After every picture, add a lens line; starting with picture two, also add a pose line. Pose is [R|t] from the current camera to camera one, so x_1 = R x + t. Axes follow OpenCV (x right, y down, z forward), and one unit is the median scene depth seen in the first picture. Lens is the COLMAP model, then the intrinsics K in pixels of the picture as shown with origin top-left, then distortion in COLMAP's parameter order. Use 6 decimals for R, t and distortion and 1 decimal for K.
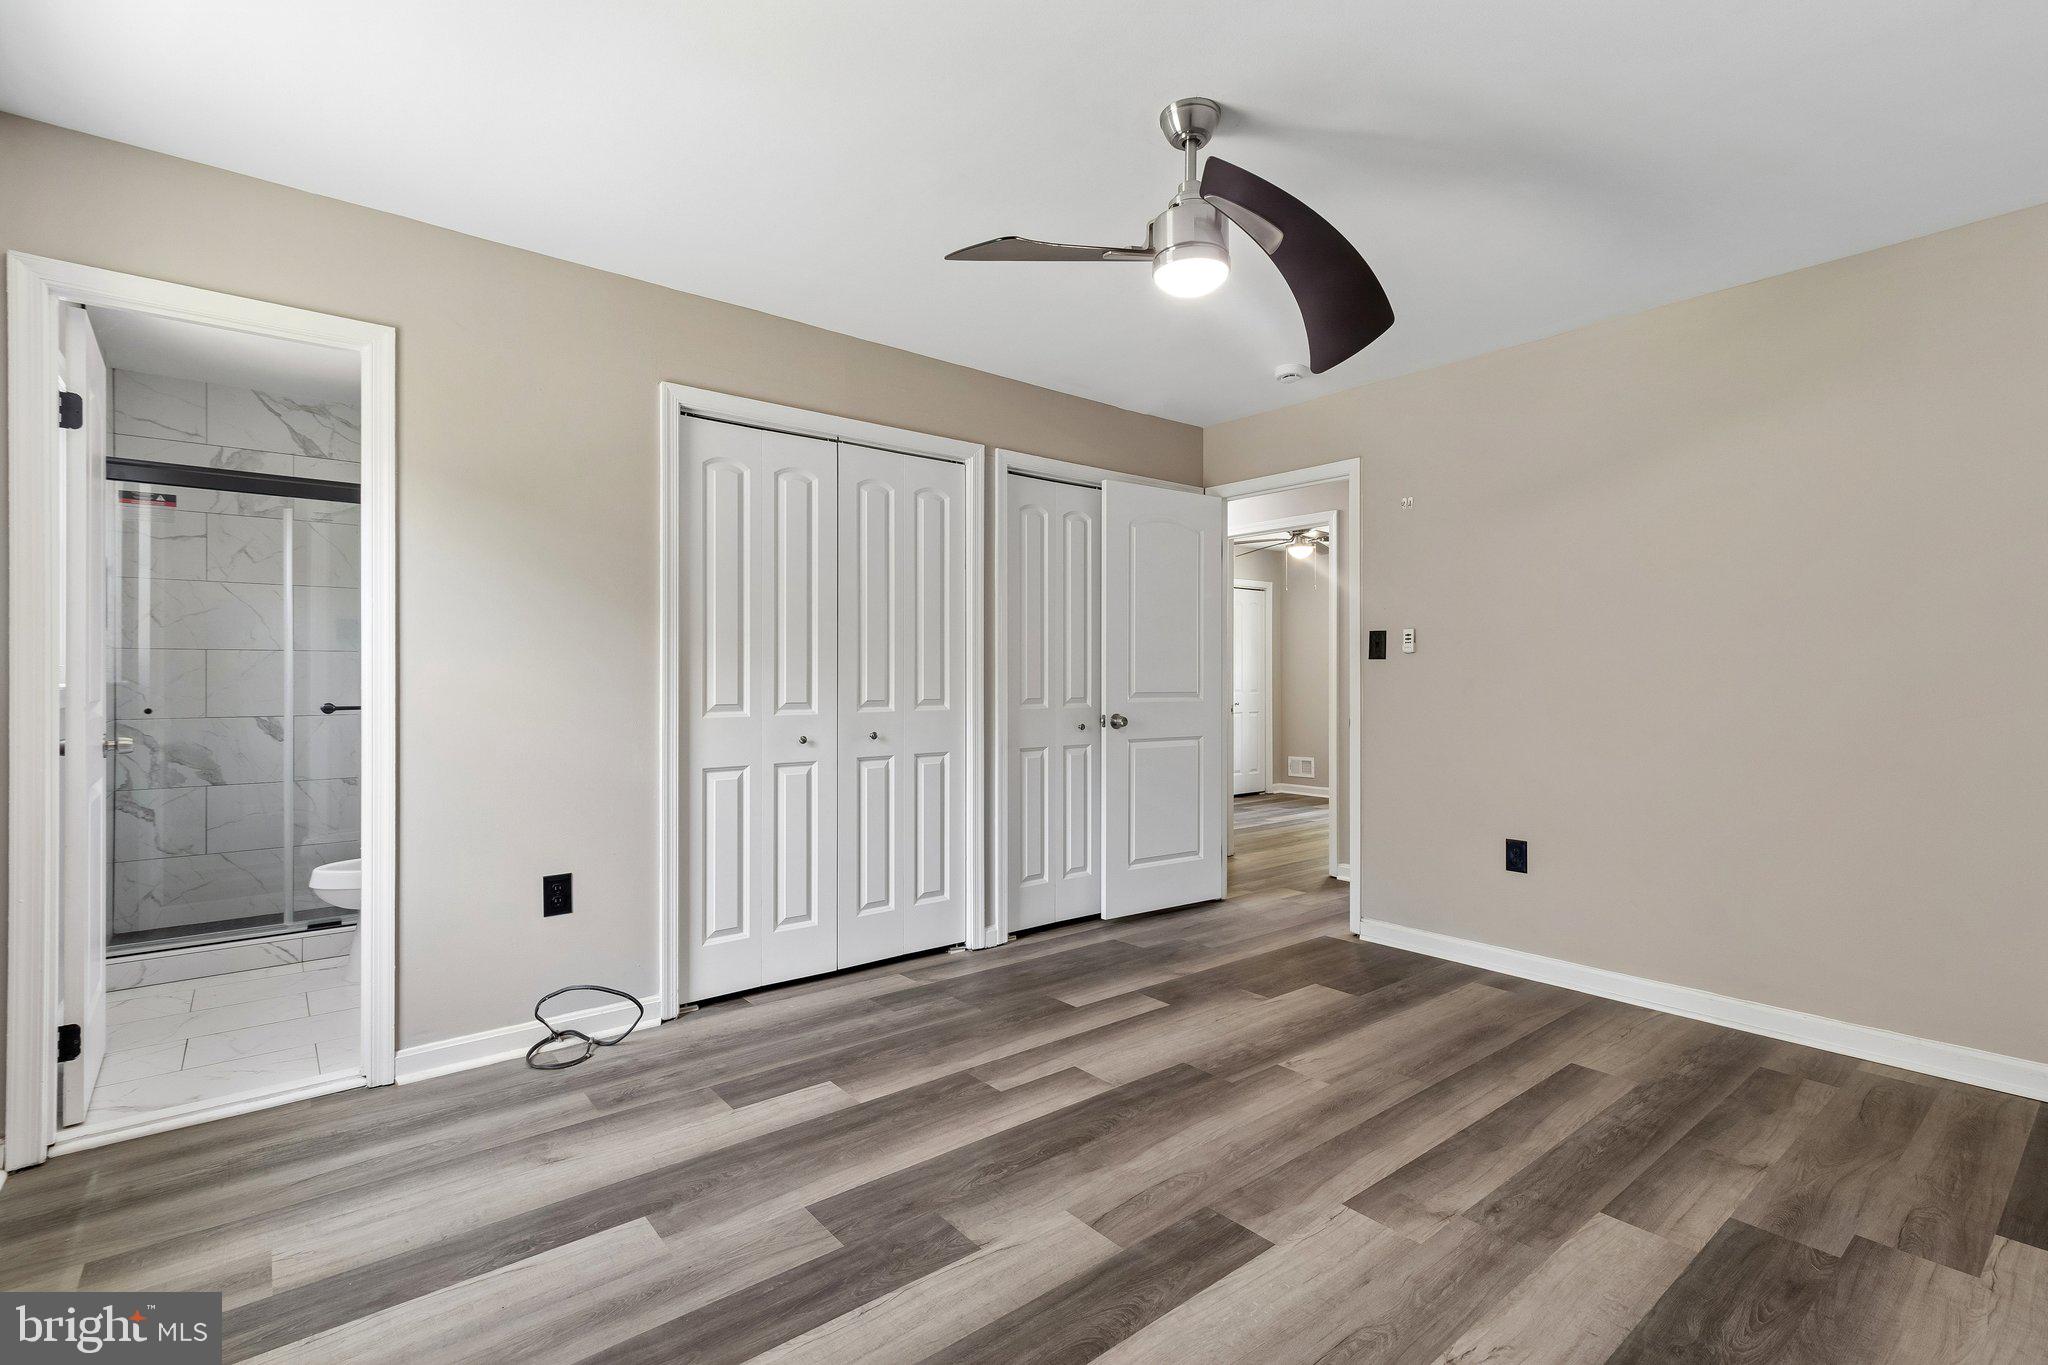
lens RADIAL K [[973.5, 0, 1015.2], [0, 973.5, 674.7], [0, 0, 1]] dist [0.002509, 0.000683]
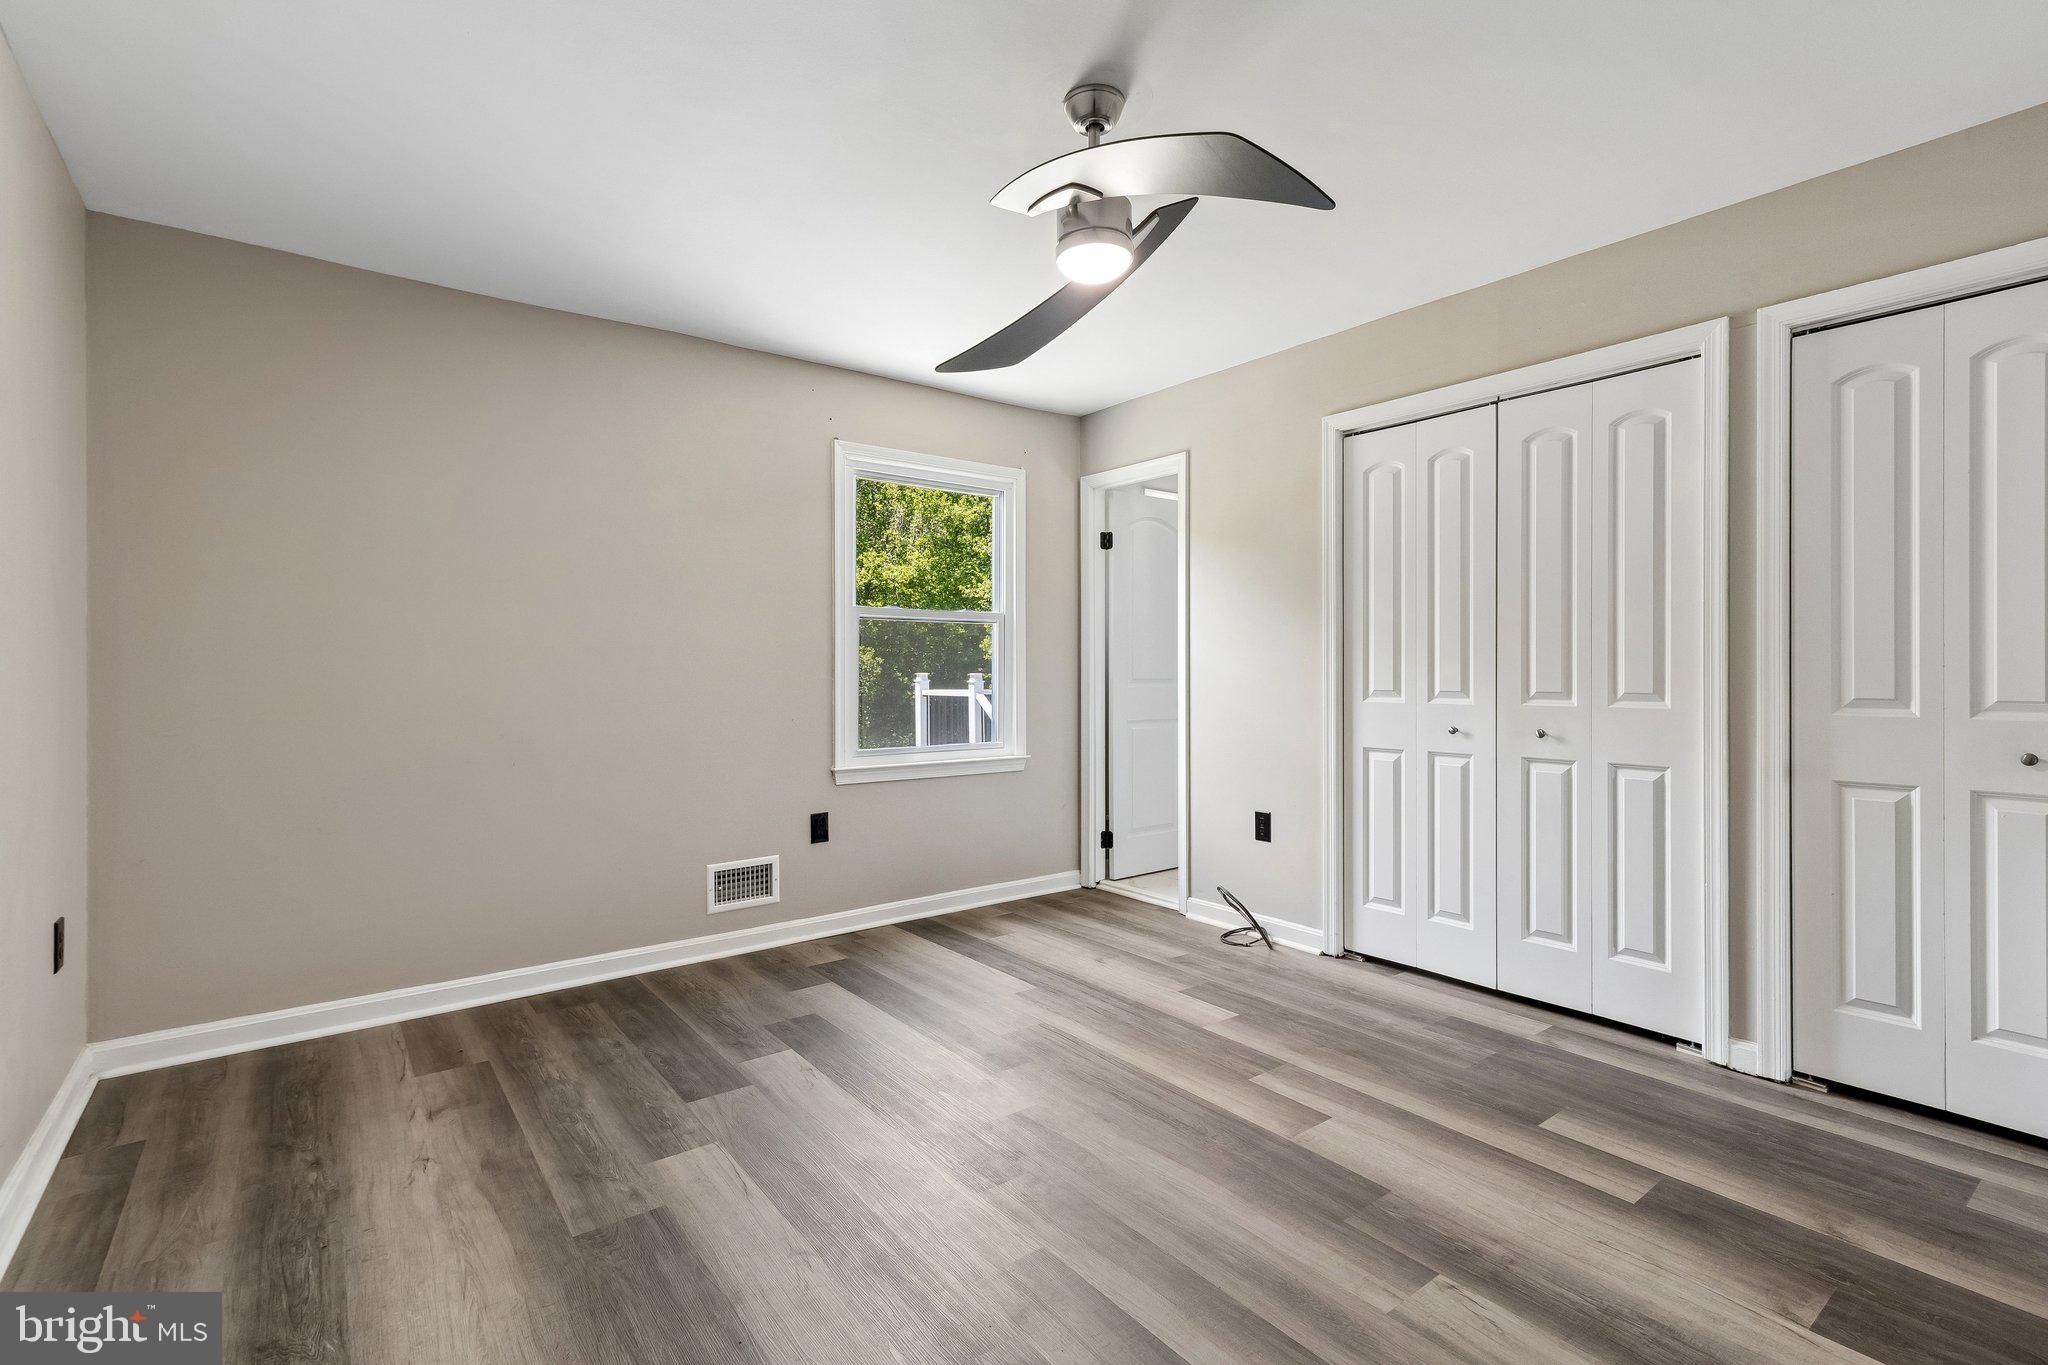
lens RADIAL K [[956.4, 0, 1019.5], [0, 956.4, 665.9], [0, 0, 1]] dist [0.004762, -0.000540]
pose [[-0.061974, -0.002347, -0.998075, 0.795513], [0.007439, 0.999968, -0.002813, 0.003280], [0.998050, -0.007599, -0.061955, 0.671870]]
